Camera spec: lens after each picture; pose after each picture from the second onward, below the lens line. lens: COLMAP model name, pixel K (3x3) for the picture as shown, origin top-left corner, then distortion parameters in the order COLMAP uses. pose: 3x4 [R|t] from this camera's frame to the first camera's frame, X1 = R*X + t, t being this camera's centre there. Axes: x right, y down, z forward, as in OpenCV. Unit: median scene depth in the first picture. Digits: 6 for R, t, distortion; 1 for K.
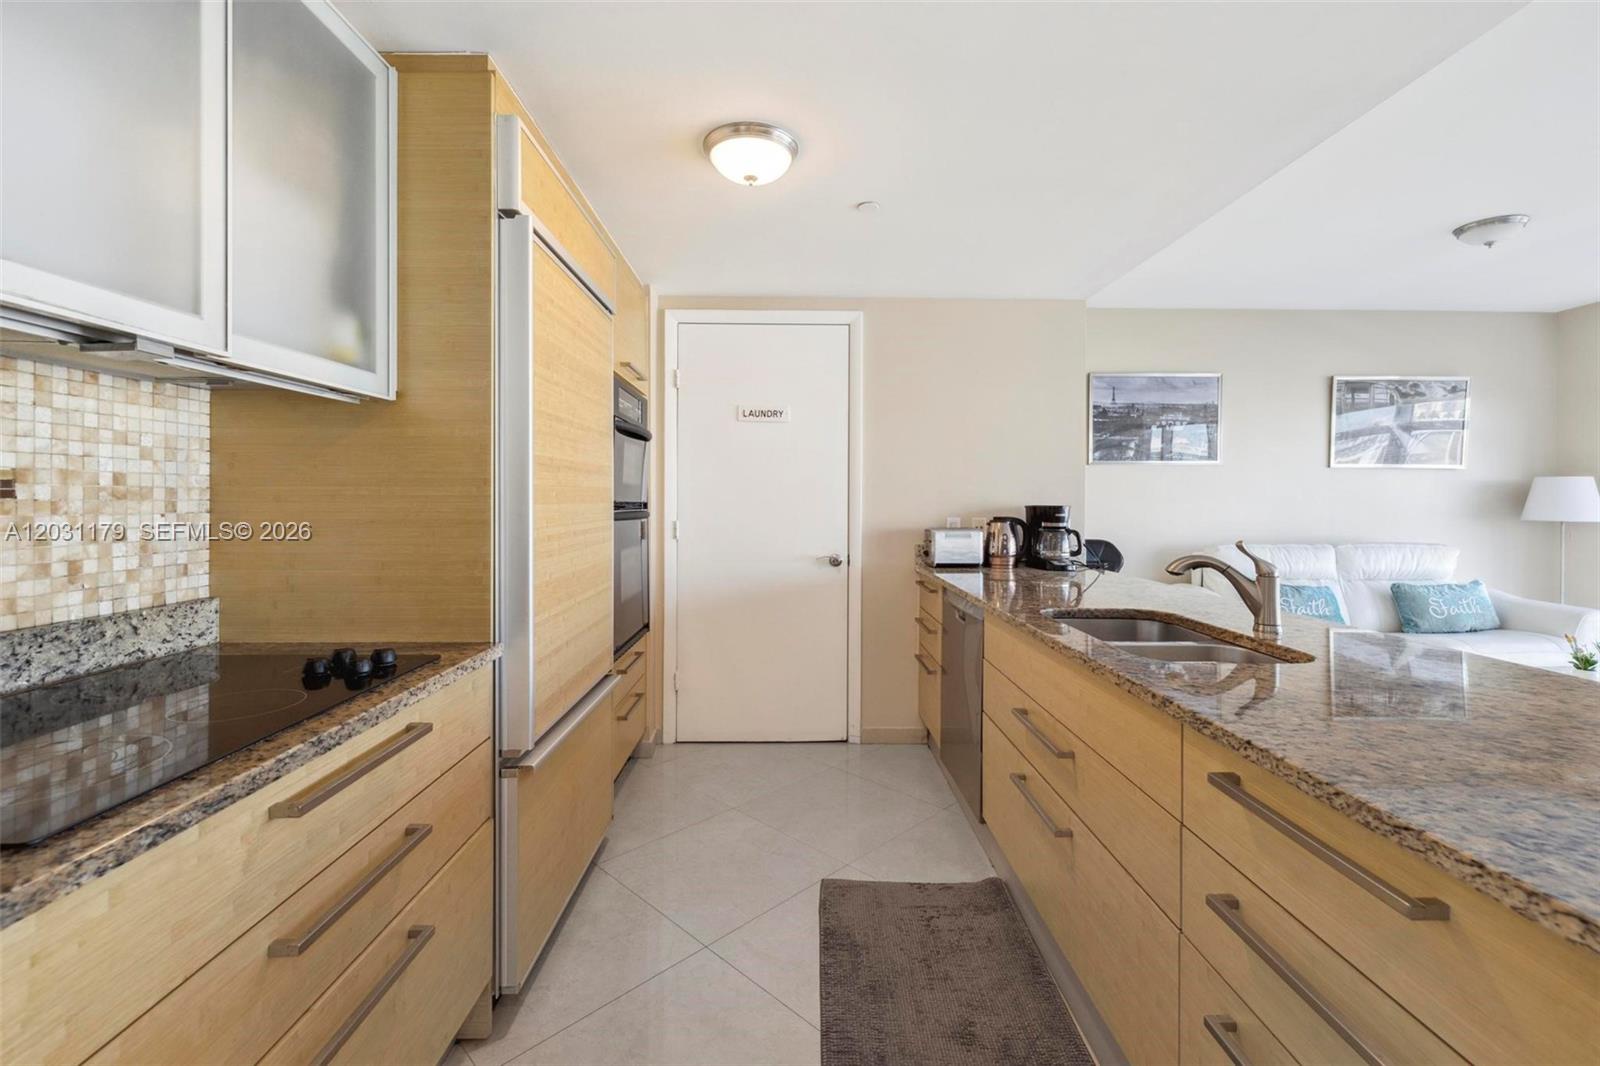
lens RADIAL K [[691.2, 0, 800.7], [0, 691.2, 500.1], [0, 0, 1]] dist [0.002974, 0.000026]
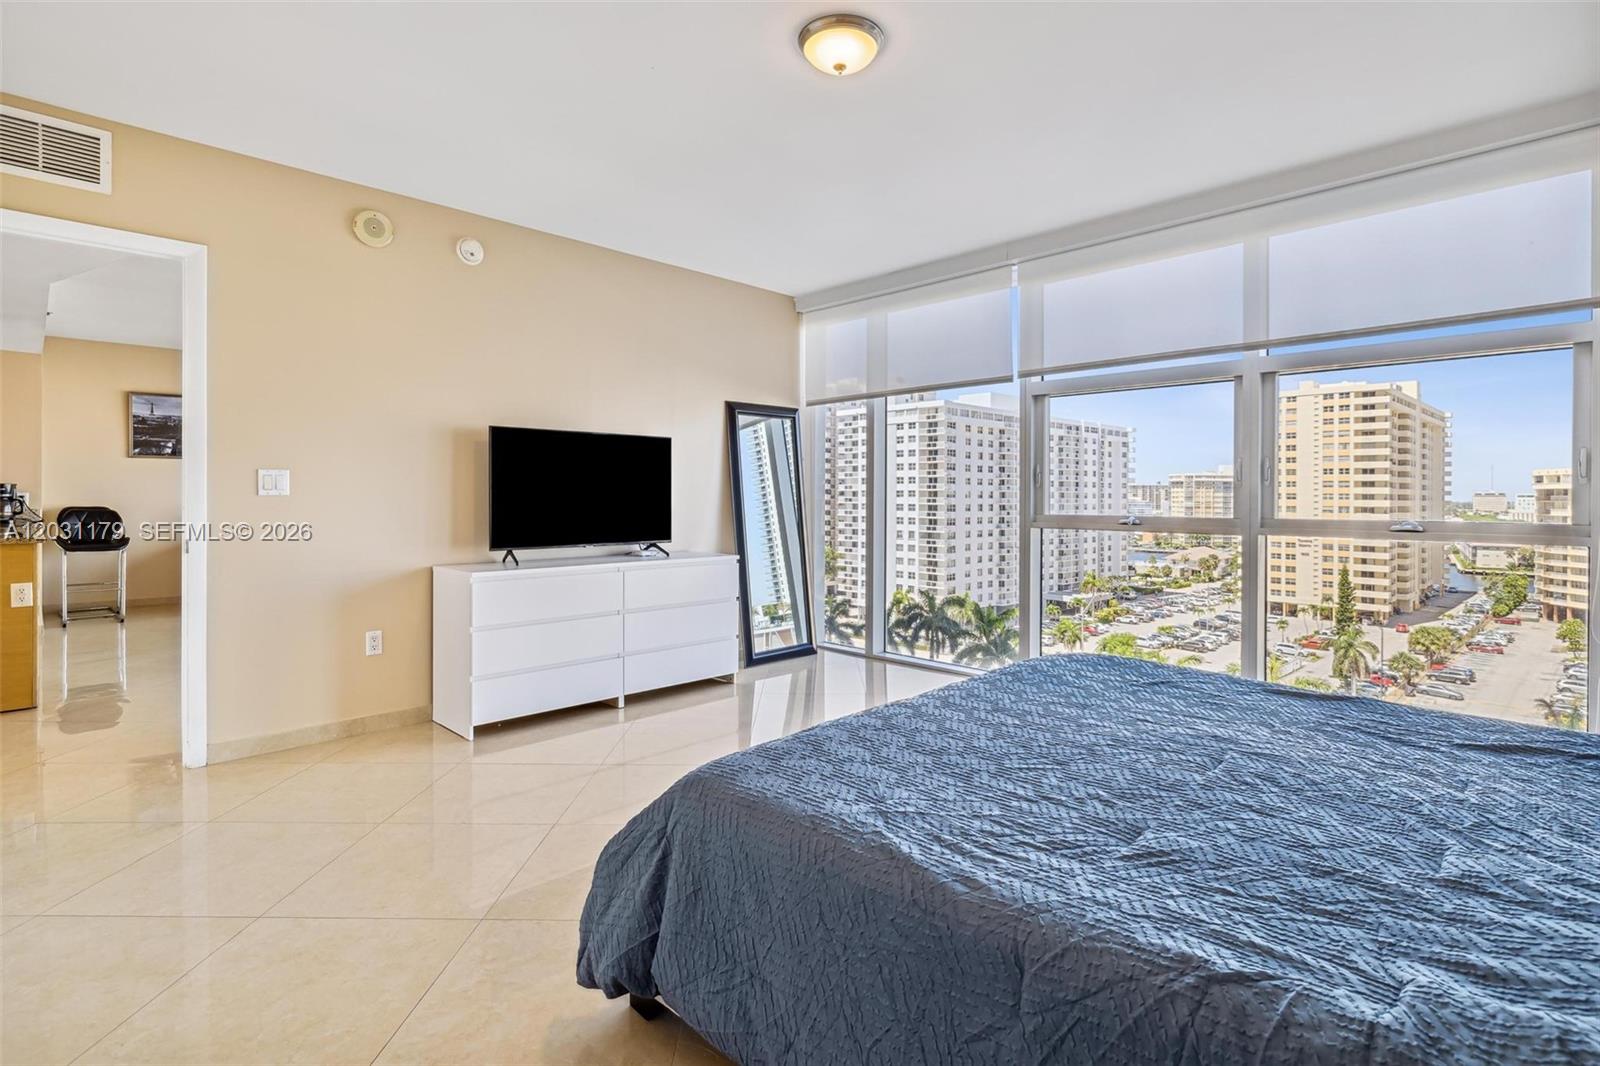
lens RADIAL K [[783.6, 0, 809.0], [0, 783.6, 492.1], [0, 0, 1]] dist [0.000825, 0.000373]
pose [[0.719004, 0.003486, 0.694997, 0.457182], [-0.002273, 0.999994, -0.002664, 0.028442], [-0.695002, 0.000336, 0.719008, -1.610375]]
